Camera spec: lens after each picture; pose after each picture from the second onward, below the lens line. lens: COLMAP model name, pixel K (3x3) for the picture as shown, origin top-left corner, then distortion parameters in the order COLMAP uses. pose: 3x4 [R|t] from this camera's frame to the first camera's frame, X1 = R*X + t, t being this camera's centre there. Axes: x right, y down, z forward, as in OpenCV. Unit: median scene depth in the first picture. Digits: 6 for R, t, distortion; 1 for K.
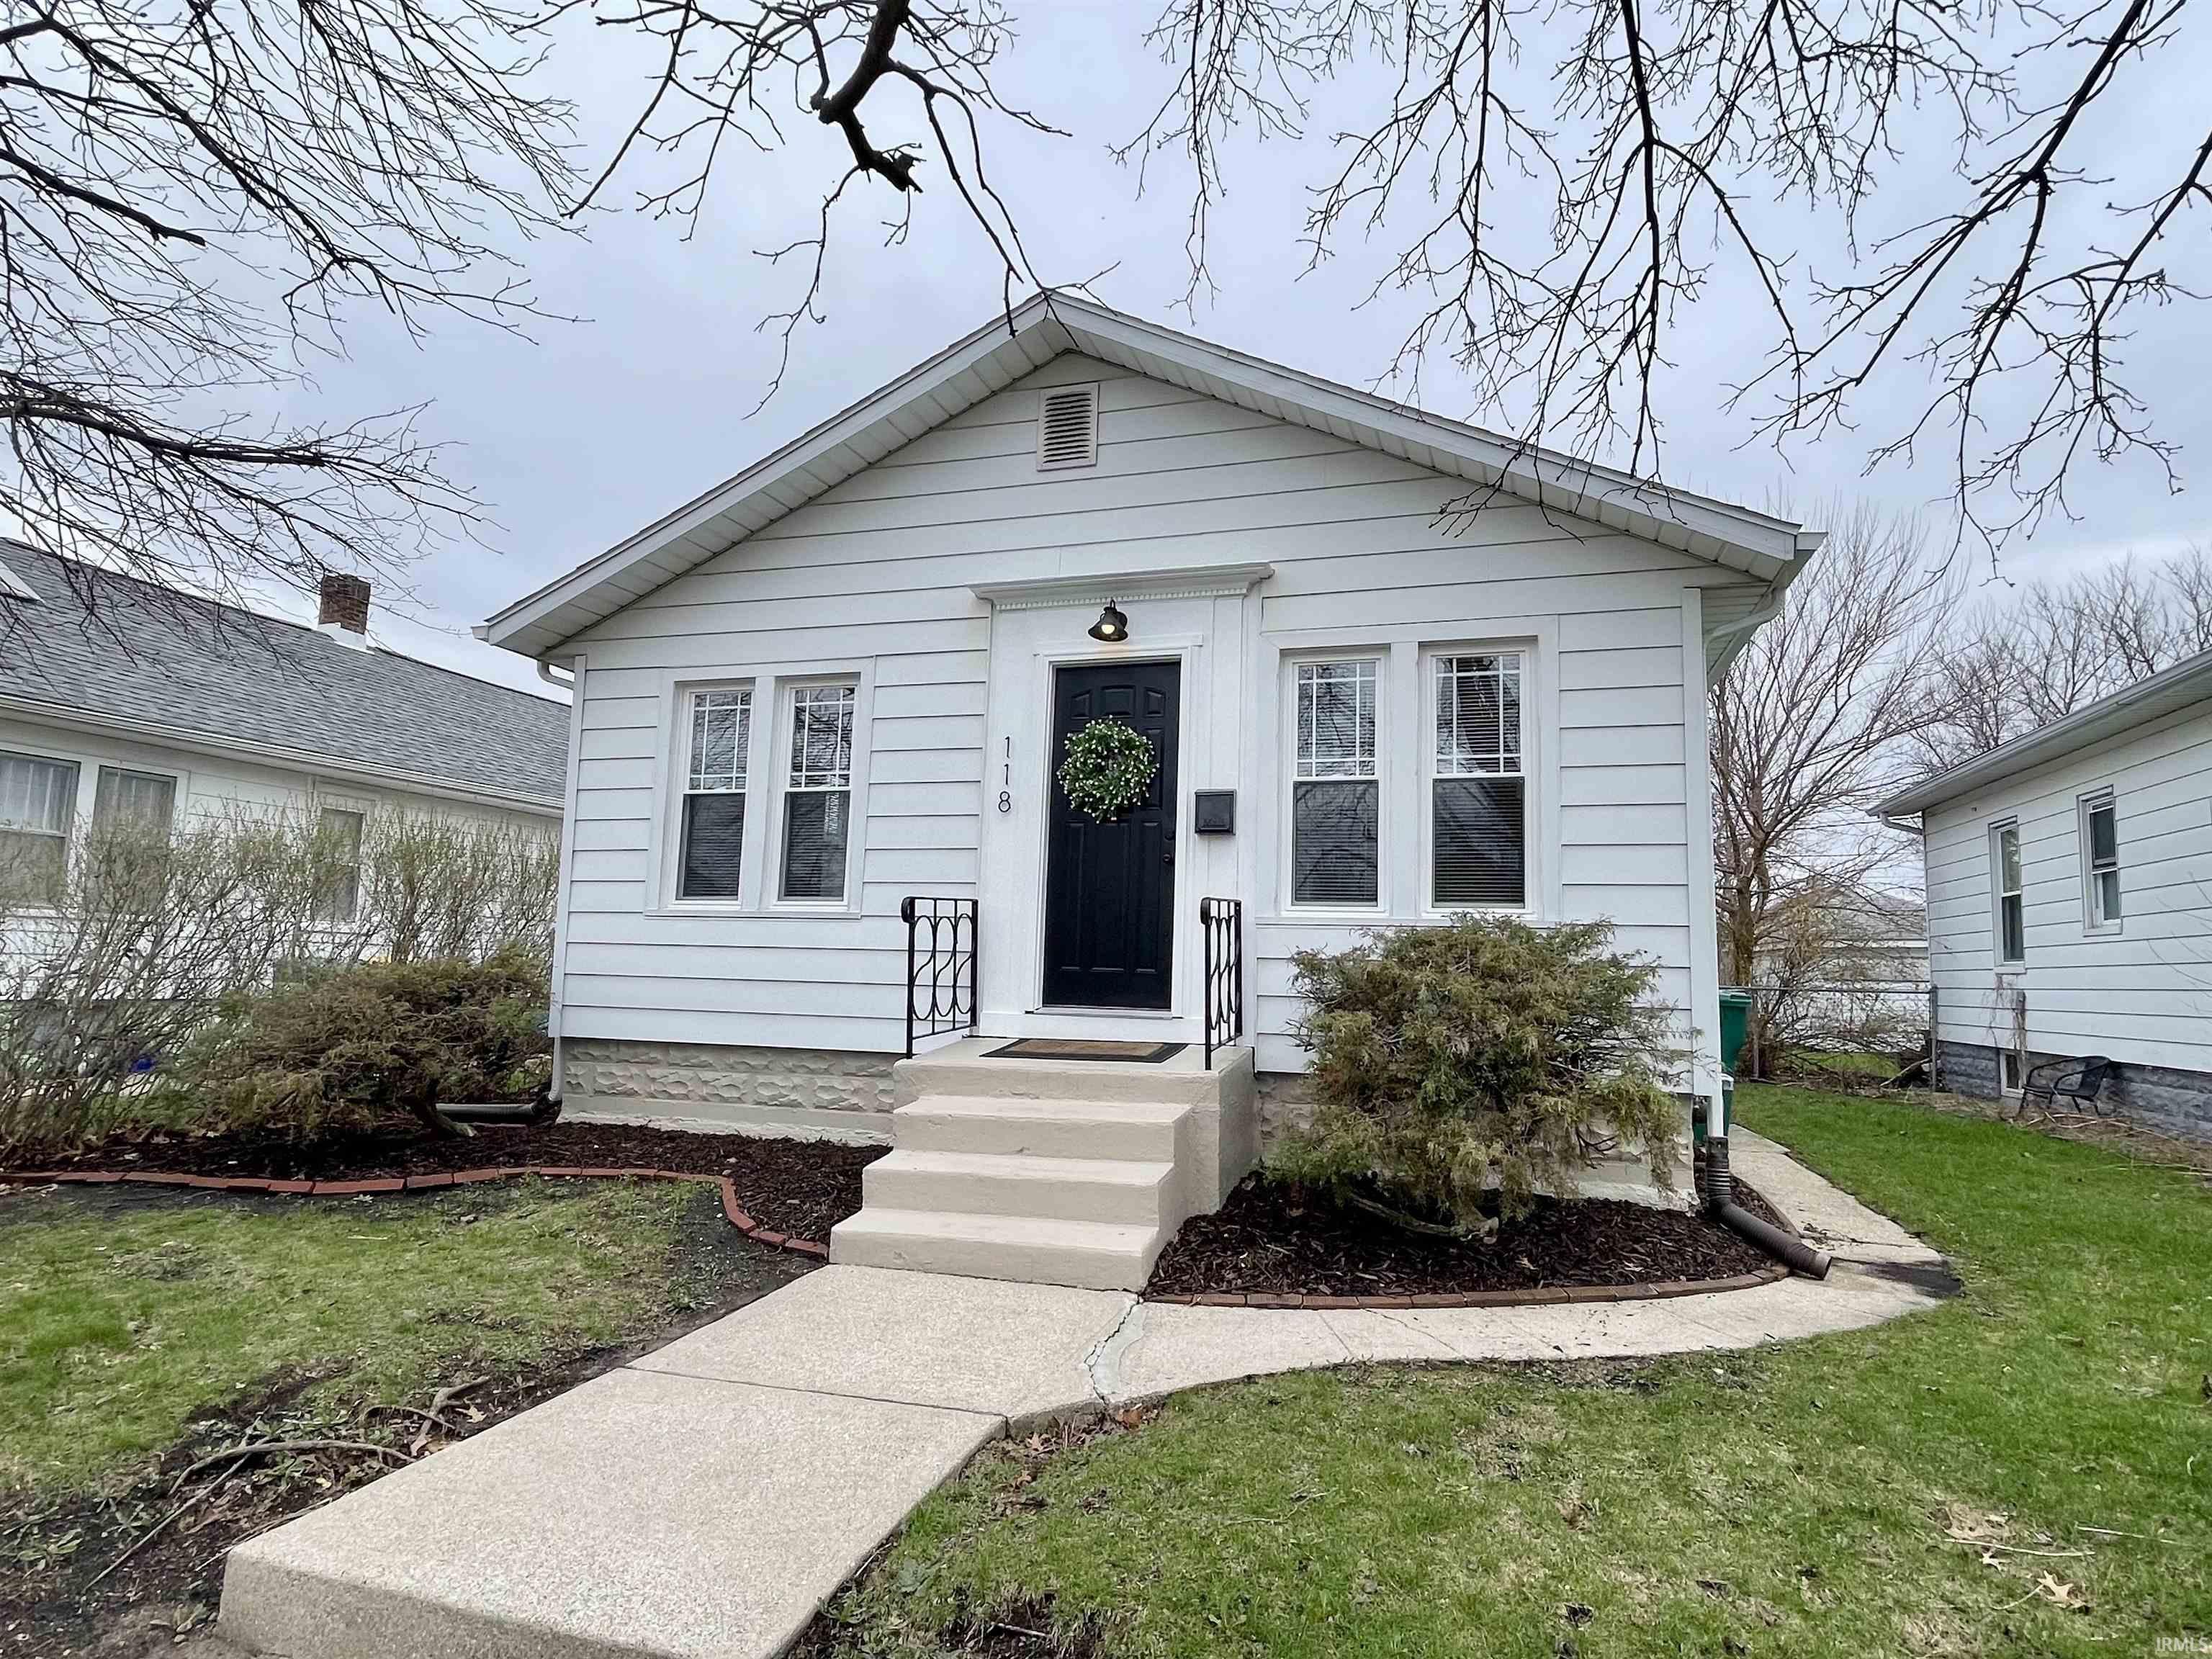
lens RADIAL K [[1276.3, 0, 1106.0], [0, 1276.3, 829.5], [0, 0, 1]] dist [-0.006241, -0.000631]
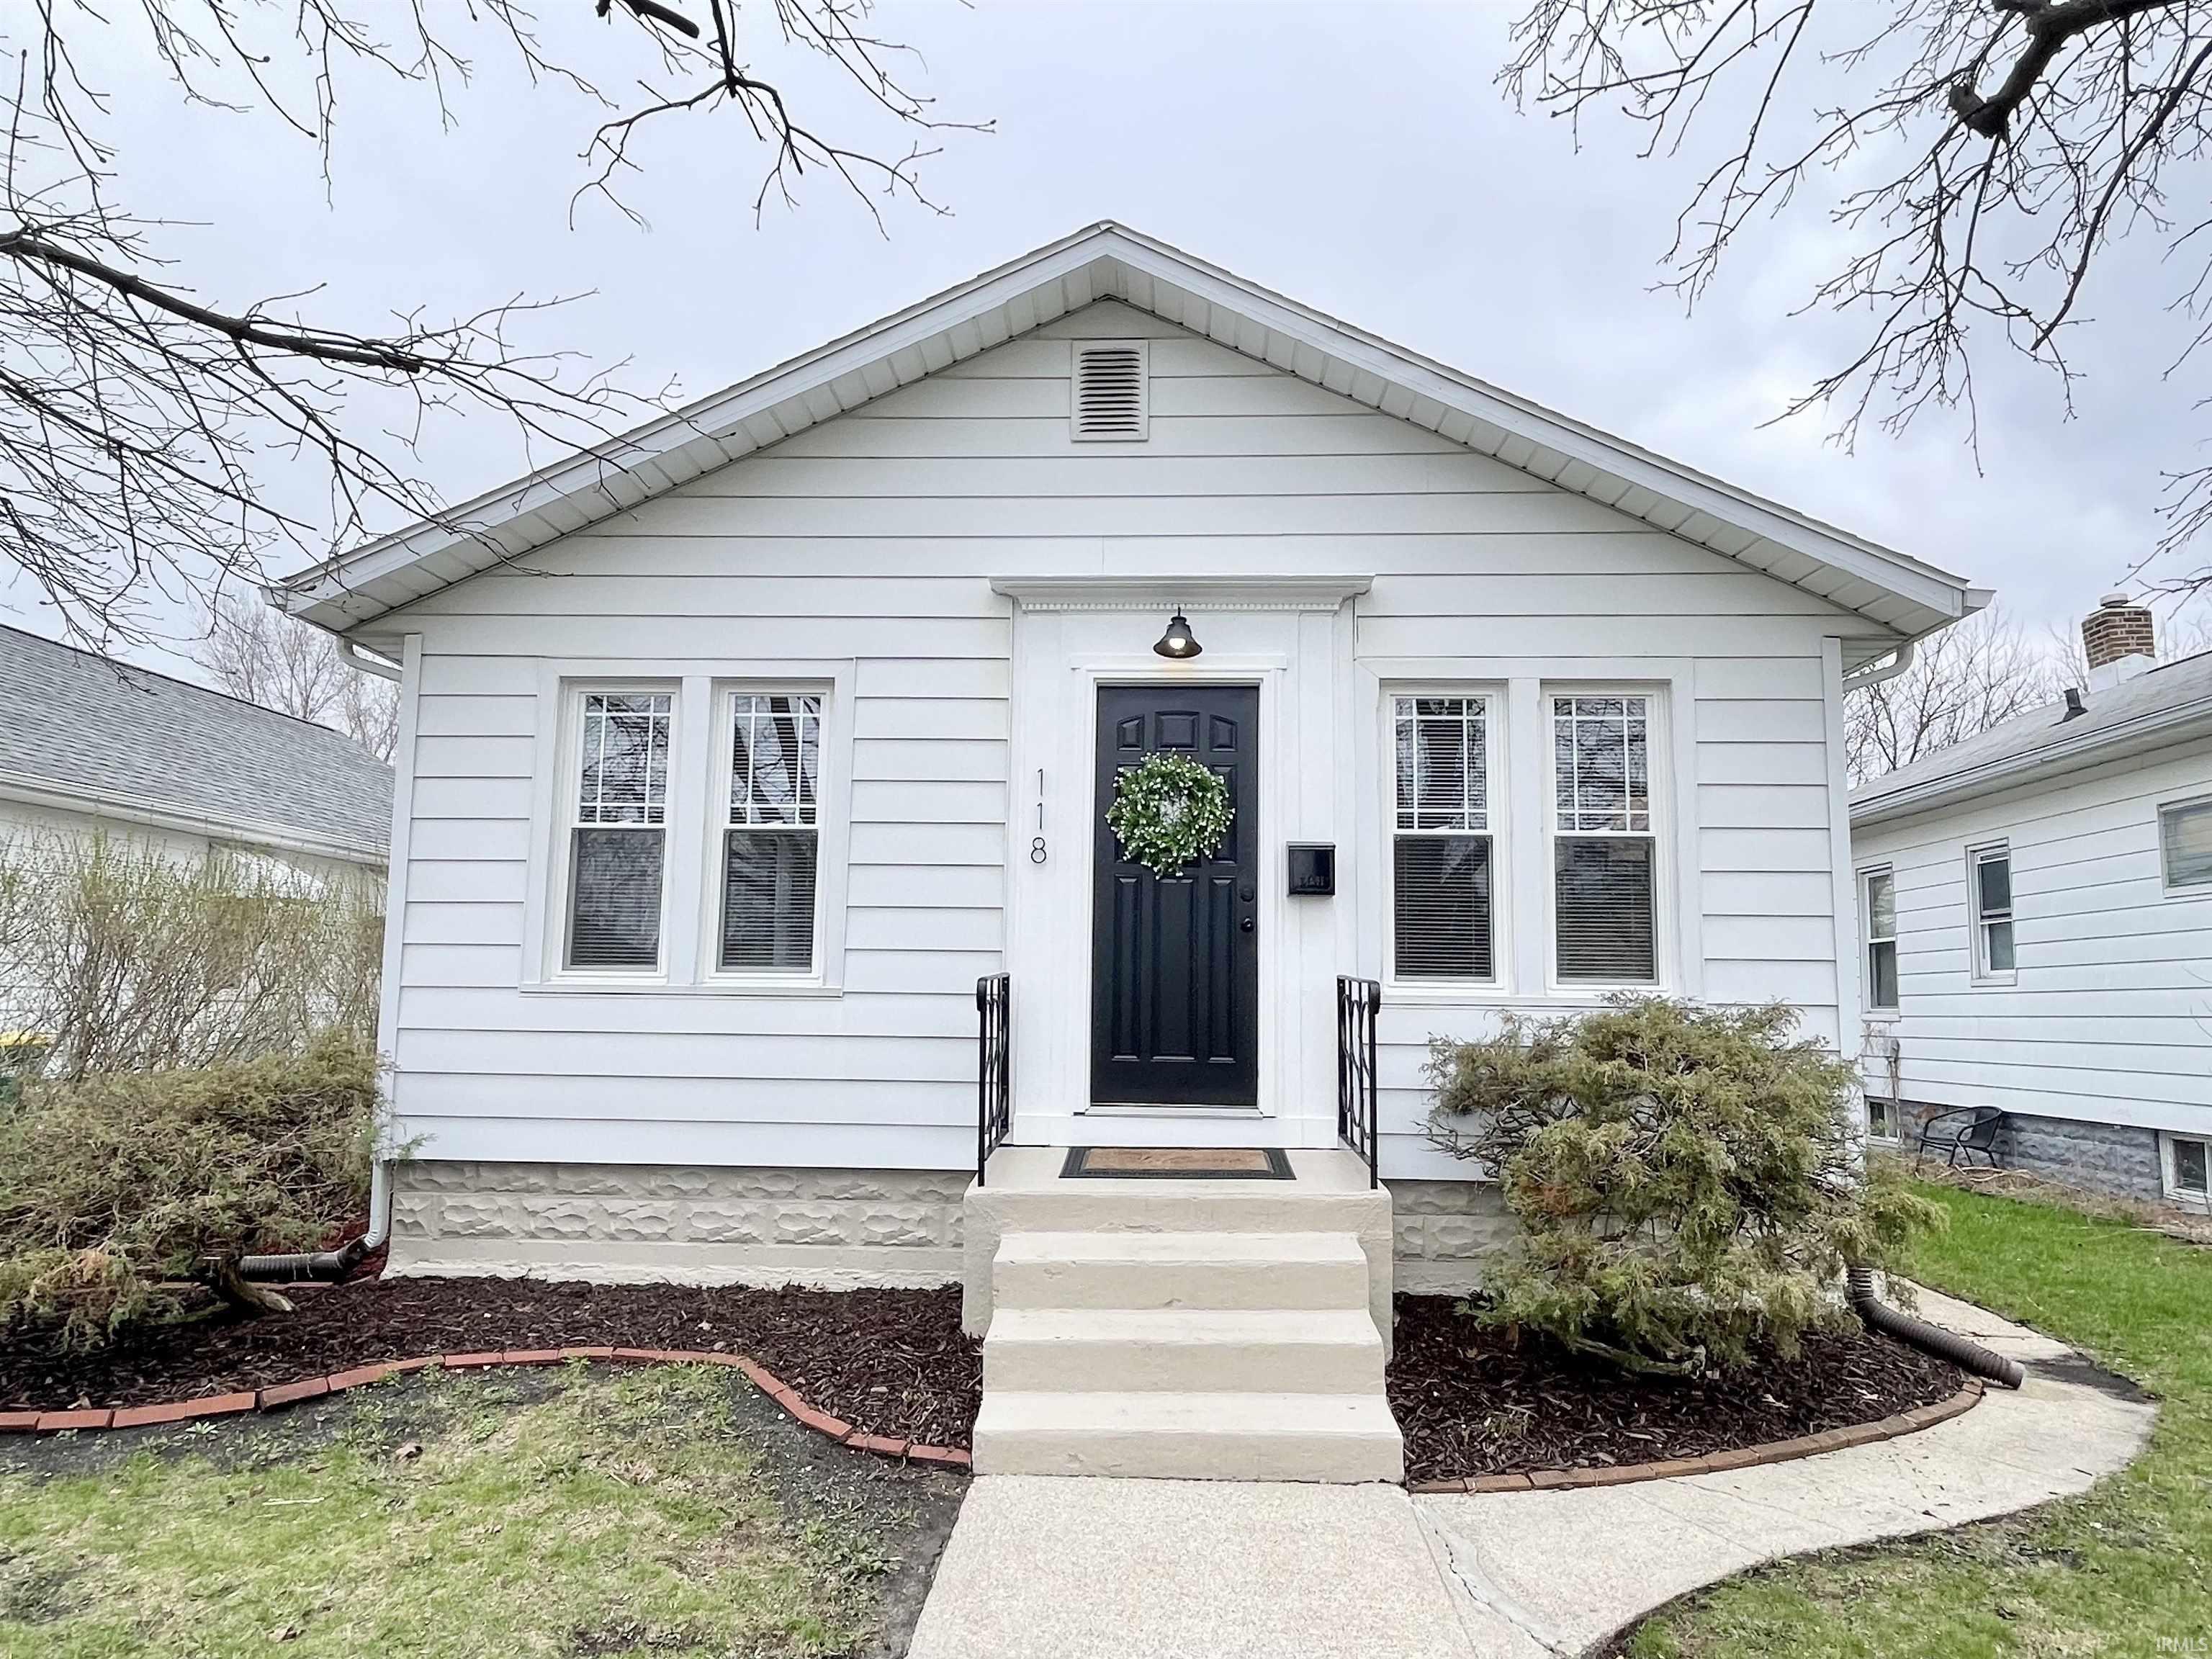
lens RADIAL K [[1453.0, 0, 1106.0], [0, 1453.0, 829.5], [0, 0, 1]] dist [-0.018527, 0.015181]
pose [[0.965637, 0.018785, 0.259214, -0.275595], [-0.017780, 0.999823, -0.006222, -0.029823], [-0.259284, 0.001400, 0.965800, 0.107827]]
